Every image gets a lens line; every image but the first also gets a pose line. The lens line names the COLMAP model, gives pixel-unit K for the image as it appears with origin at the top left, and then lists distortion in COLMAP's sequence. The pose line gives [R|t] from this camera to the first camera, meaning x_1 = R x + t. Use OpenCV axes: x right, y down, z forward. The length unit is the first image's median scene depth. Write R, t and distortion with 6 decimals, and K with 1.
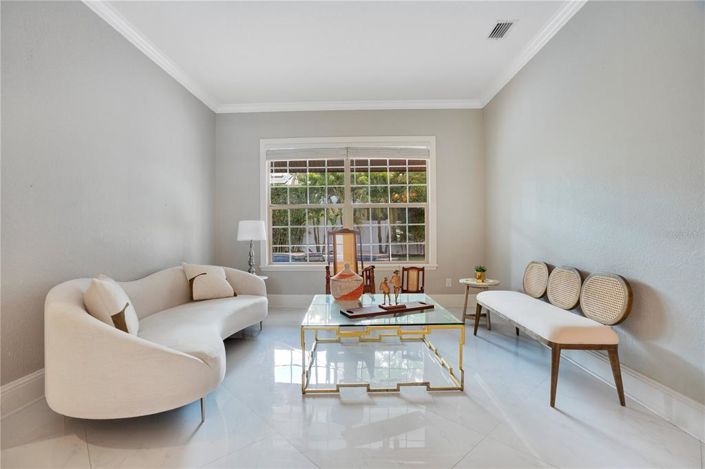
lens RADIAL K [[342.2, 0, 348.8], [0, 342.2, 233.2], [0, 0, 1]] dist [-0.020146, 0.000130]
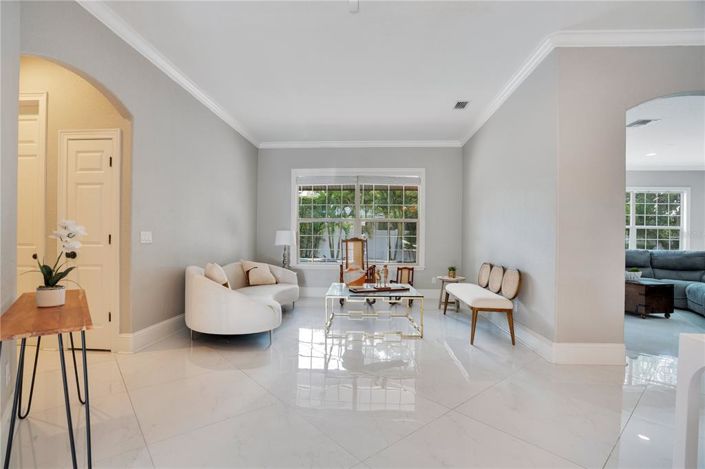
lens RADIAL K [[346.5, 0, 352.0], [0, 346.5, 241.7], [0, 0, 1]] dist [0.025441, 0.000129]
pose [[0.999433, 0.016148, -0.029536, 0.020112], [-0.016139, 0.999870, 0.000574, 0.001389], [0.029541, -0.000097, 0.999564, -0.387127]]
